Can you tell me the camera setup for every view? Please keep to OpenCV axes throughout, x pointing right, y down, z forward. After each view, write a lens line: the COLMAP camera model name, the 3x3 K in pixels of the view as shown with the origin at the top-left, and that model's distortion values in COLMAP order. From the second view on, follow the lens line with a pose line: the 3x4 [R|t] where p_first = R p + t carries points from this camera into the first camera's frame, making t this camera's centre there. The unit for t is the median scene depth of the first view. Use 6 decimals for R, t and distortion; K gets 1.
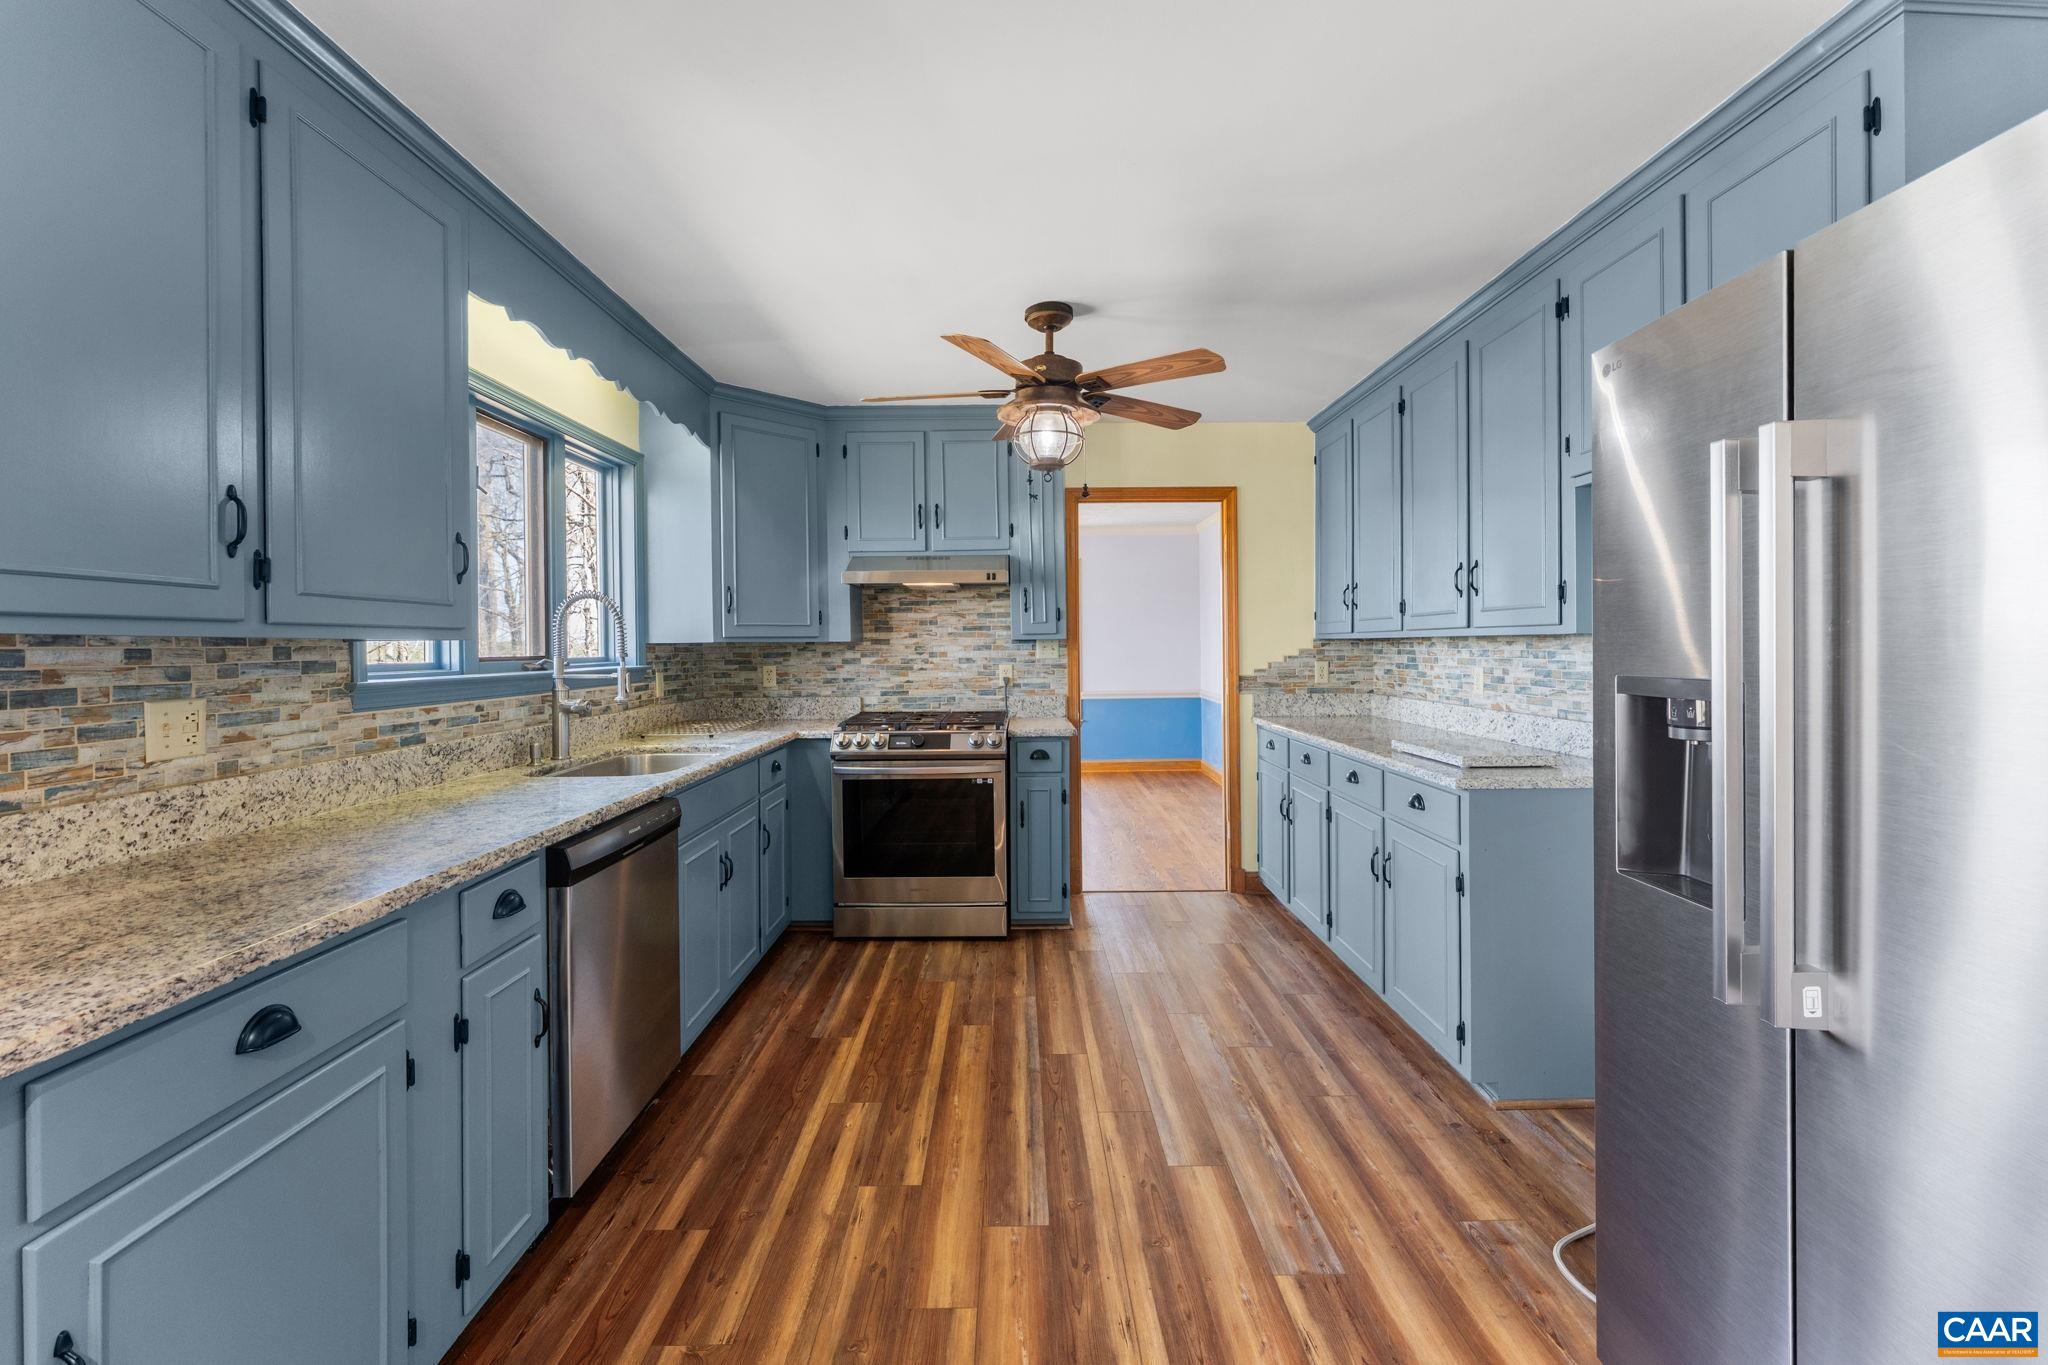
lens RADIAL K [[852.0, 0, 1009.2], [0, 852.0, 654.5], [0, 0, 1]] dist [0.000730, -0.000398]
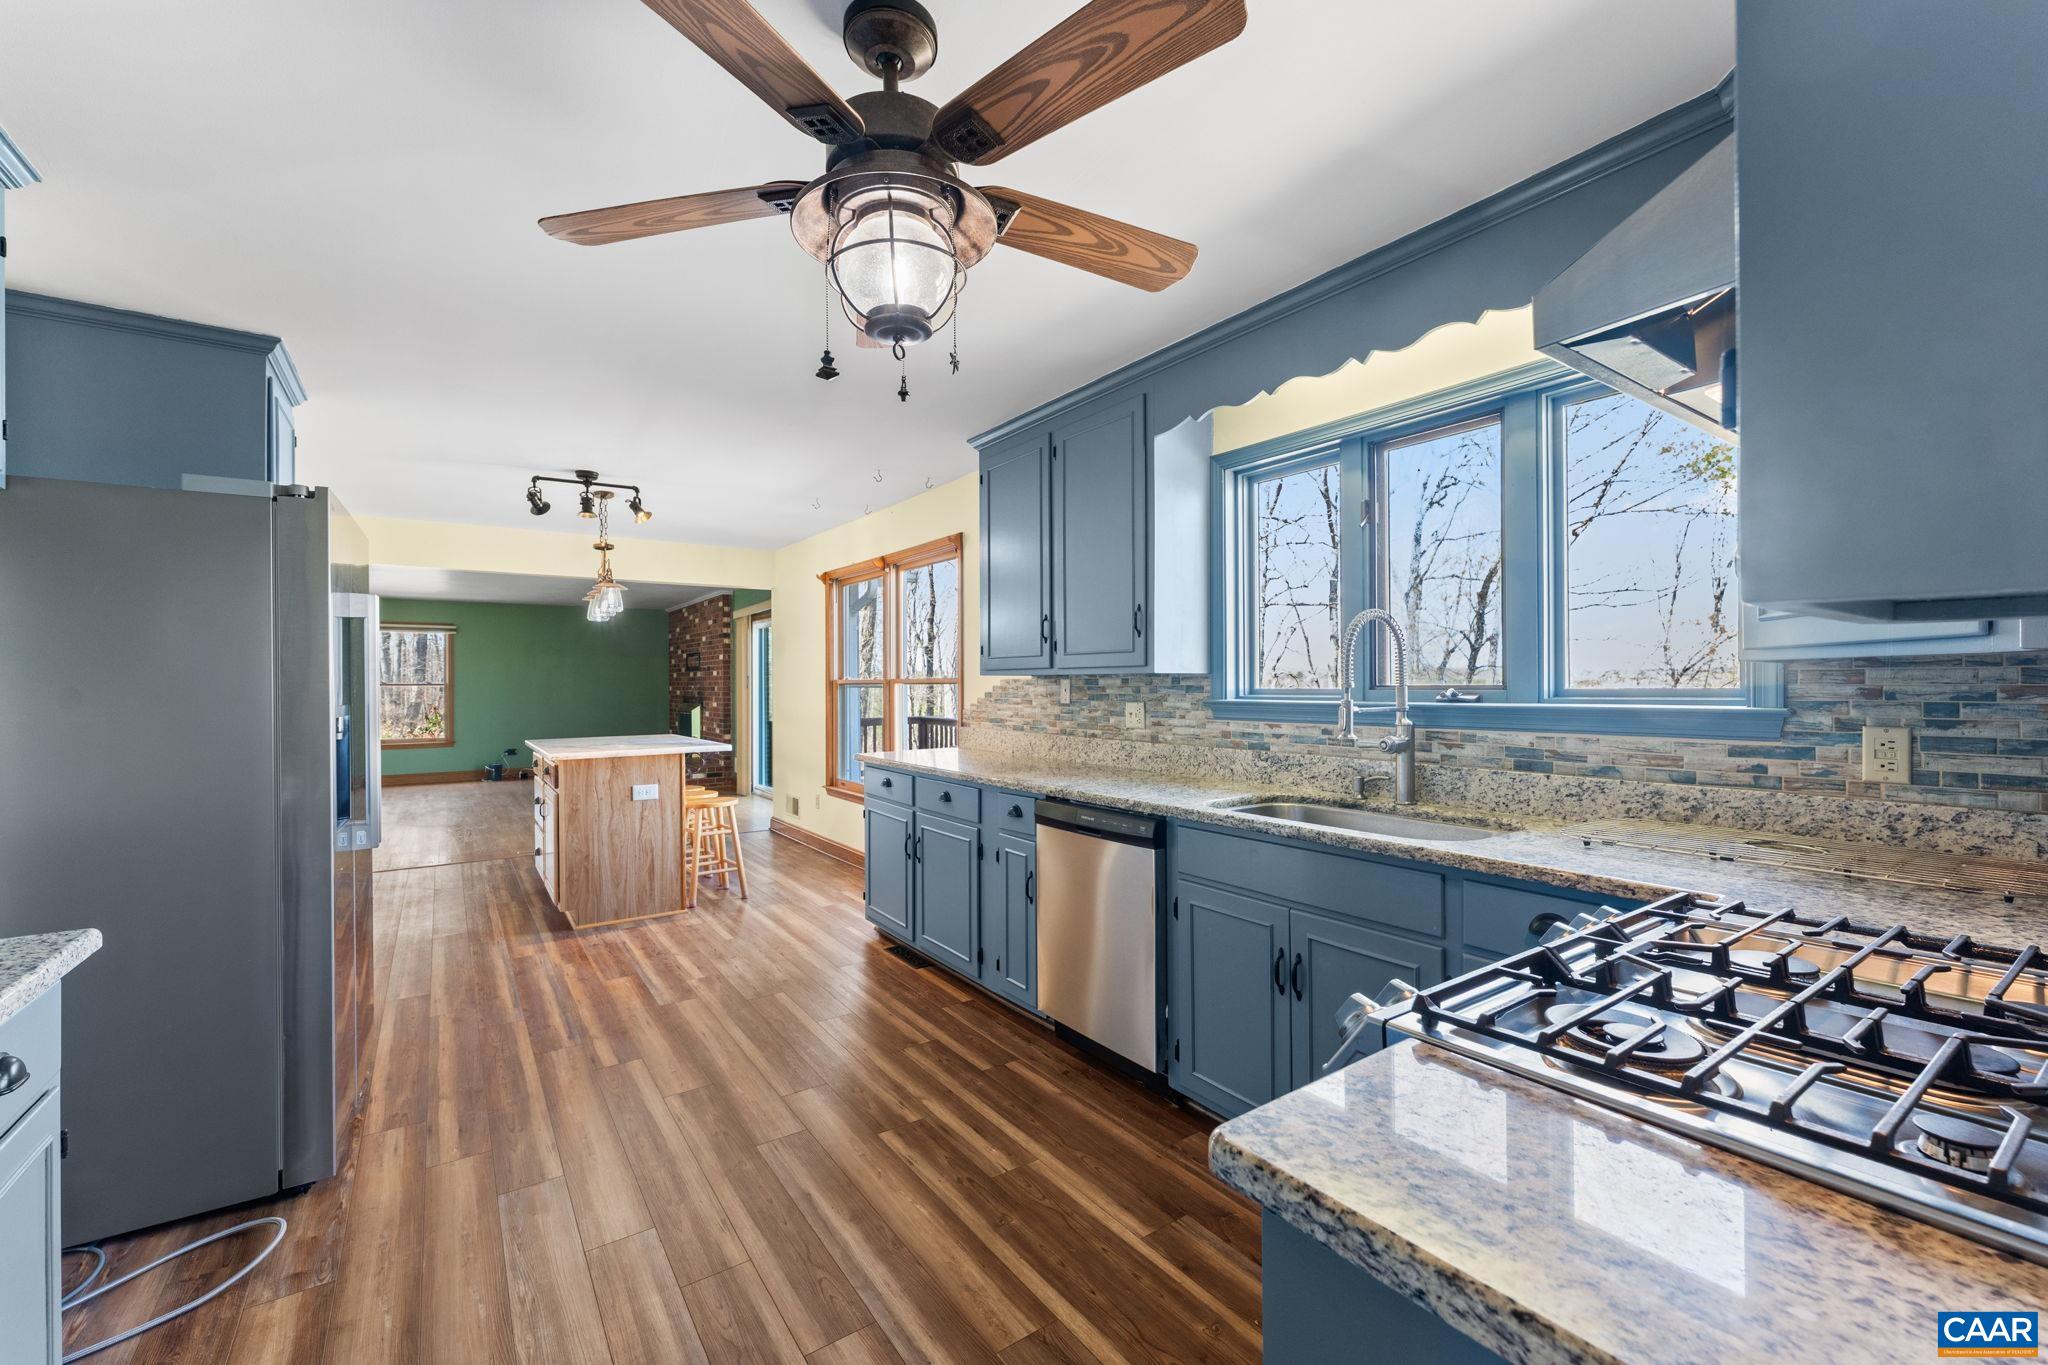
lens RADIAL K [[834.2, 0, 1024.1], [0, 834.2, 671.9], [0, 0, 1]] dist [0.000598, -0.000149]
pose [[-0.815188, 0.006386, -0.579161, 0.384647], [0.007161, 0.999974, 0.000946, -0.021721], [0.579152, -0.003376, -0.815213, 1.991147]]
